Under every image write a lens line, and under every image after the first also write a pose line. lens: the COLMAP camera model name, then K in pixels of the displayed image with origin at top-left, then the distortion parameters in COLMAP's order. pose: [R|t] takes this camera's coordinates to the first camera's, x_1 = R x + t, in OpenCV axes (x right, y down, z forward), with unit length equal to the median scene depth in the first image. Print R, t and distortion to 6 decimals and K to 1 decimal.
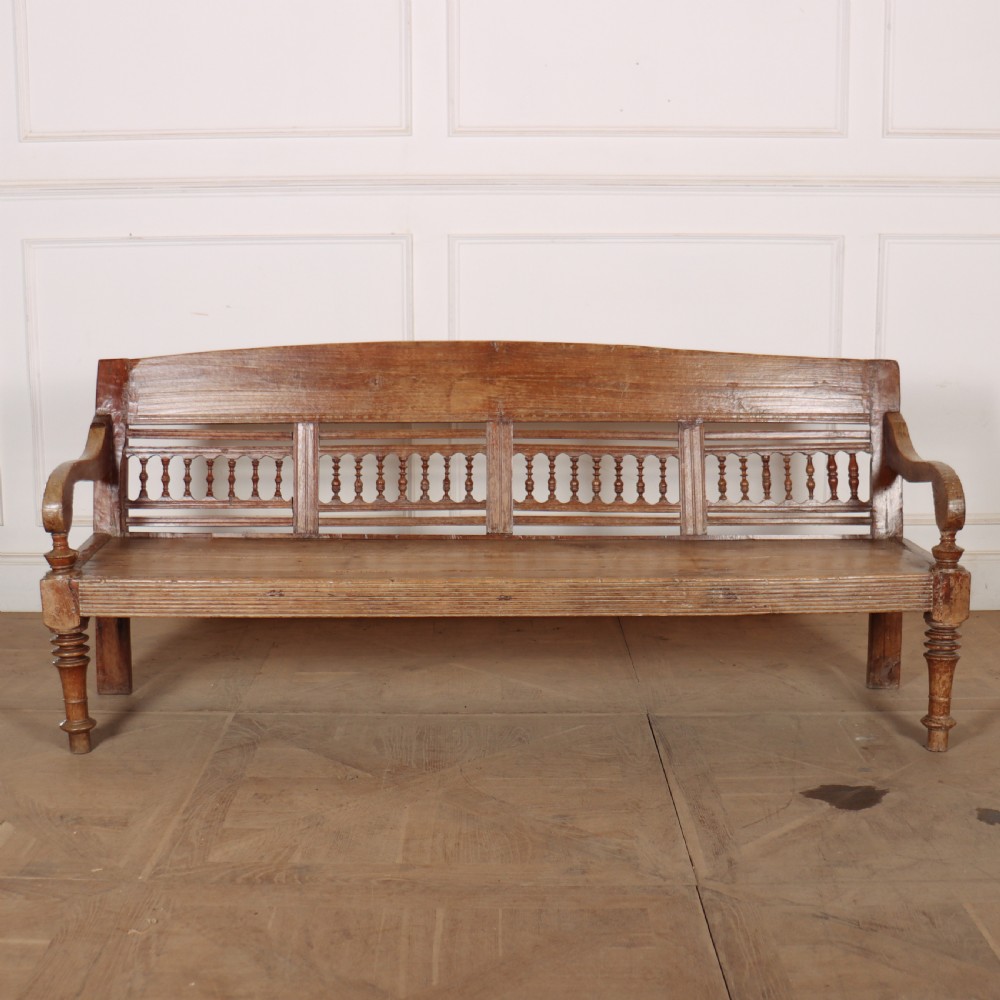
lens RADIAL K [[1370.2, 0, 495.9], [0, 1370.2, 560.7], [0, 0, 1]] dist [-0.202358, 0.125093]
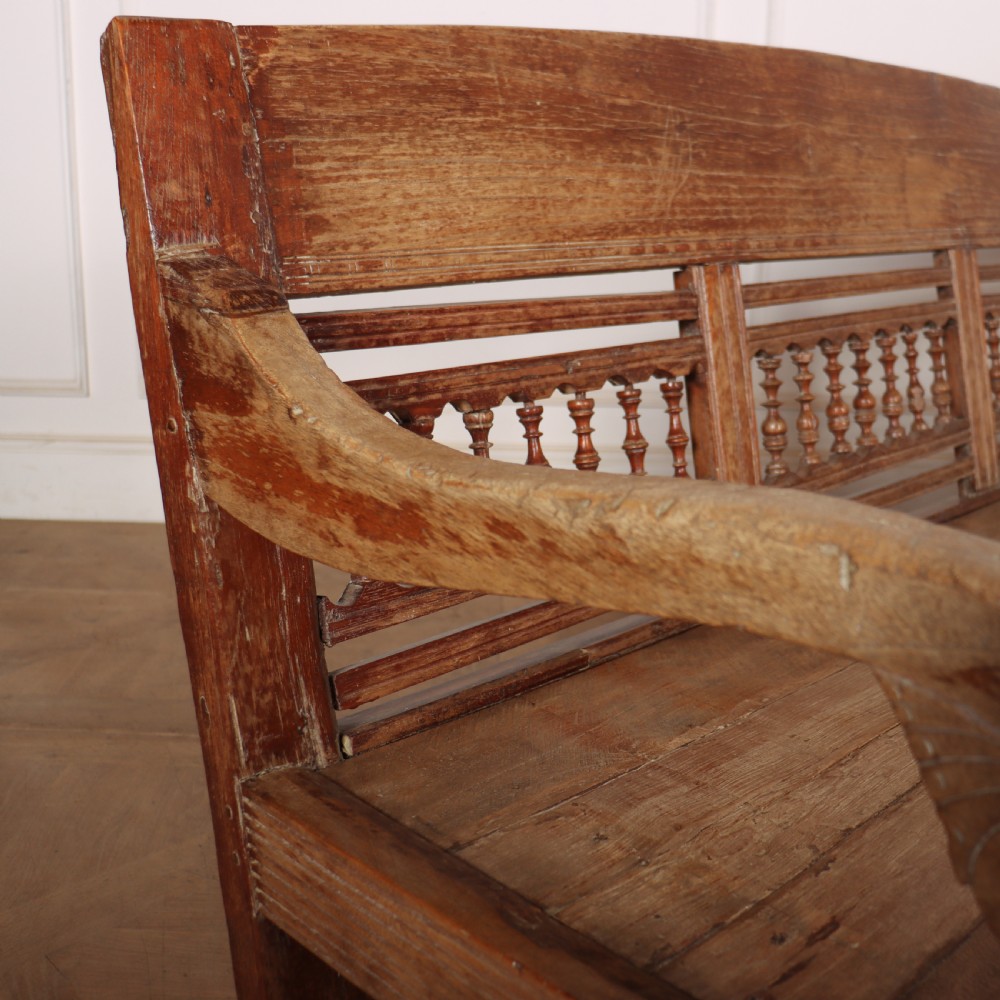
lens RADIAL K [[1236.1, 0, 530.6], [0, 1236.1, 496.7], [0, 0, 1]] dist [-0.187588, 0.162534]
pose [[0.714479, -0.173259, 0.677865, -0.390893], [0.134416, 0.984797, 0.110033, -0.083619], [-0.686624, 0.012500, 0.726905, 0.808614]]
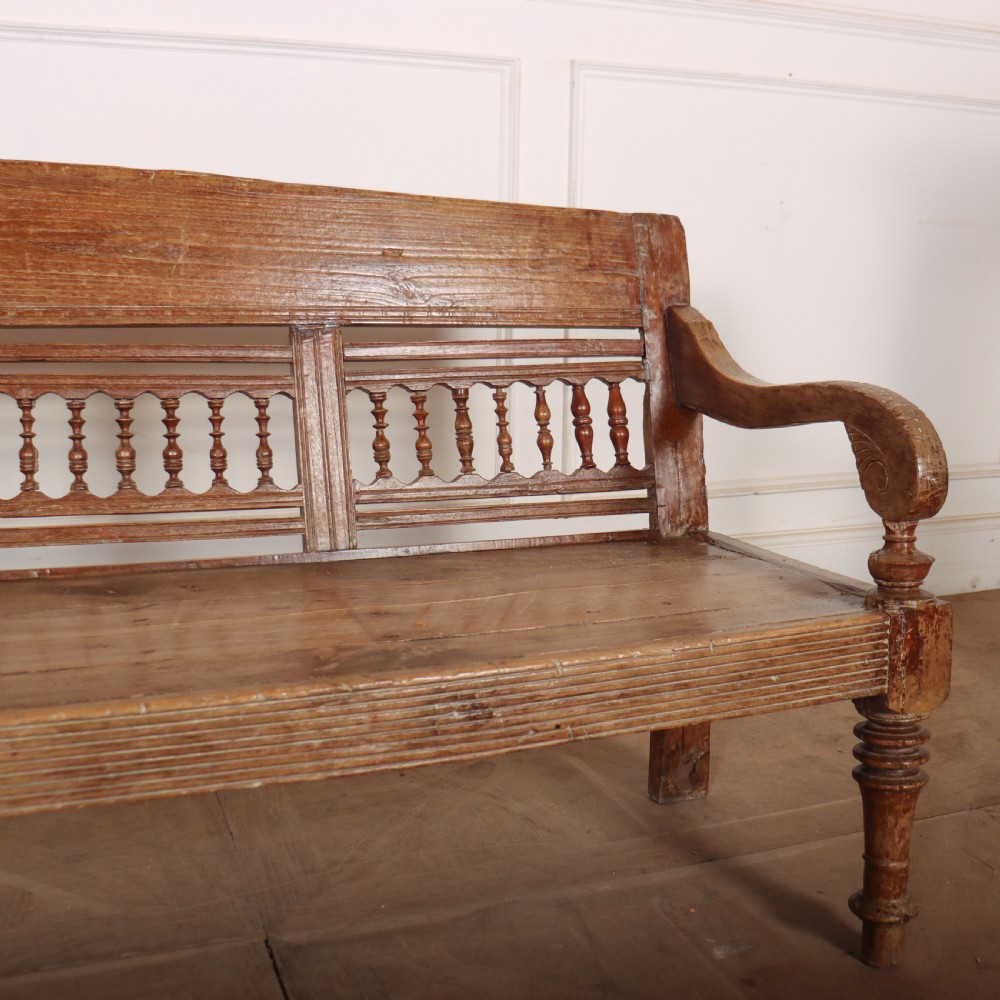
lens RADIAL K [[1236.1, 0, 530.6], [0, 1236.1, 496.7], [0, 0, 1]] dist [-0.187588, 0.162534]
pose [[0.925931, -0.044569, 0.375055, 0.045321], [0.056694, 0.998163, -0.021350, -0.024923], [-0.373414, 0.041032, 0.926757, 0.559207]]
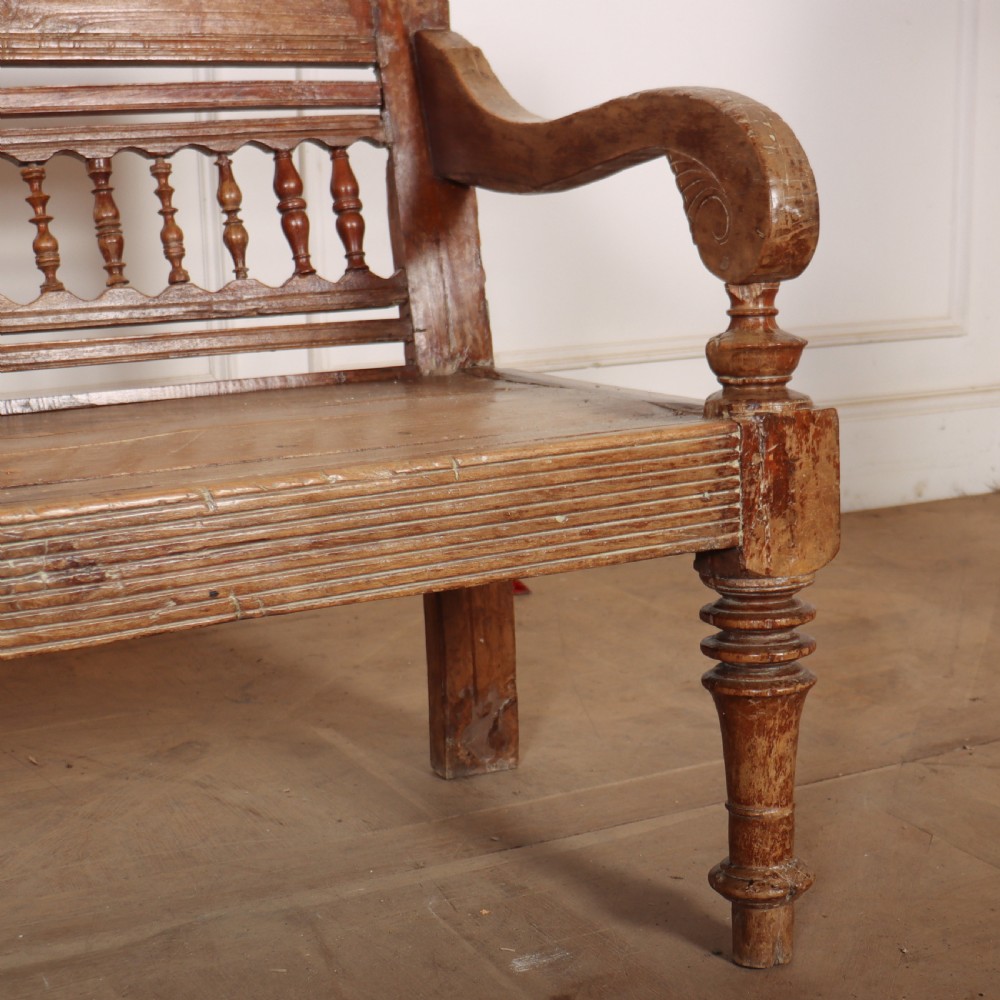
lens RADIAL K [[1704.7, 0, 497.5], [0, 1704.7, 664.8], [0, 0, 1]] dist [-0.161450, 0.017677]
pose [[0.883993, -0.143530, 0.444922, 0.083844], [0.109992, 0.988843, 0.100459, 0.016978], [-0.454377, -0.039867, 0.889917, 0.582629]]
